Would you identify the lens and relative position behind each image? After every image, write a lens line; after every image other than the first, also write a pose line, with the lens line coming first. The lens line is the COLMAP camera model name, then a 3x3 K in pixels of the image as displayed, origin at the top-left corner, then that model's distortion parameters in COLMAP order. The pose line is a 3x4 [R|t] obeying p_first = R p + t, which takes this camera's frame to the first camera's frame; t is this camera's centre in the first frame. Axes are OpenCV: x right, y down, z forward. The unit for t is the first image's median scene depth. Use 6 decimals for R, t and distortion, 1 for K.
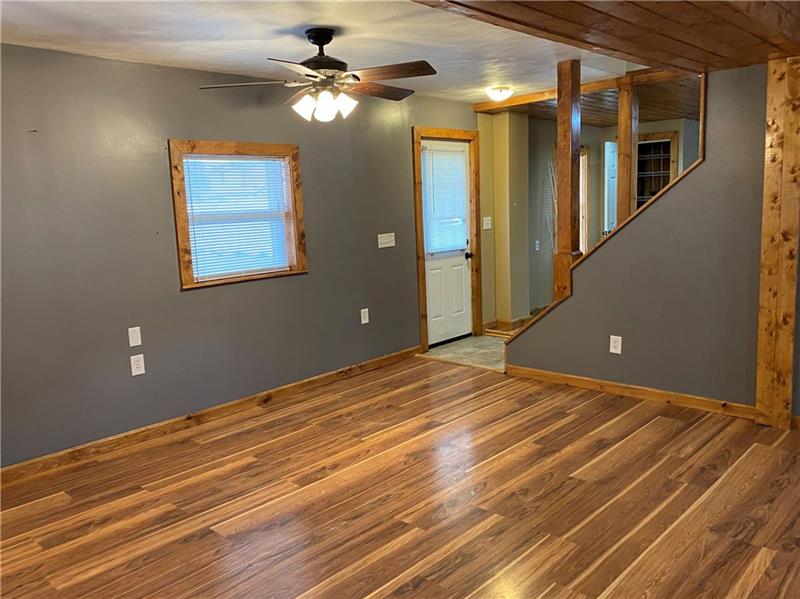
lens RADIAL K [[644.6, 0, 405.3], [0, 644.6, 300.0], [0, 0, 1]] dist [0.017570, 0.002479]
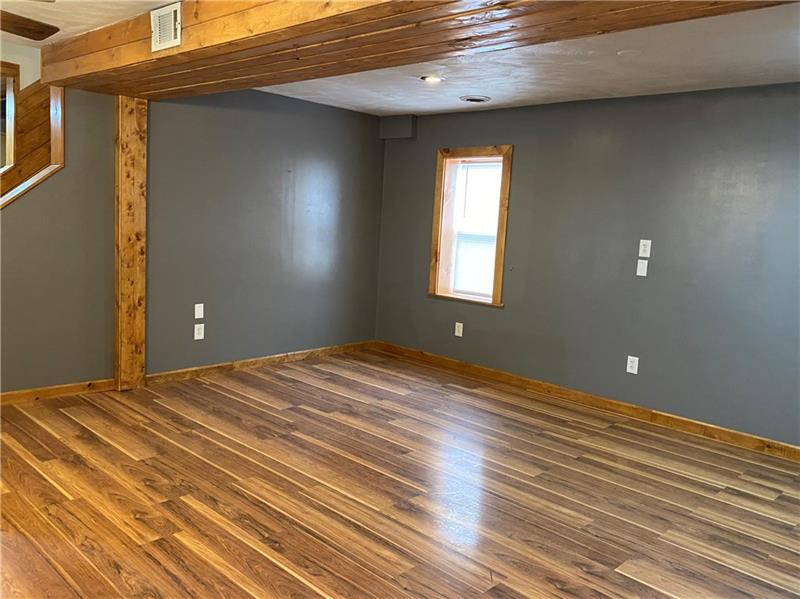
lens RADIAL K [[644.6, 0, 406.1], [0, 644.6, 302.4], [0, 0, 1]] dist [0.017570, 0.002479]
pose [[0.029960, -0.094563, 0.995068, -0.692983], [0.092472, 0.991508, 0.091440, -0.038650], [-0.995264, 0.089277, 0.038450, 0.444366]]
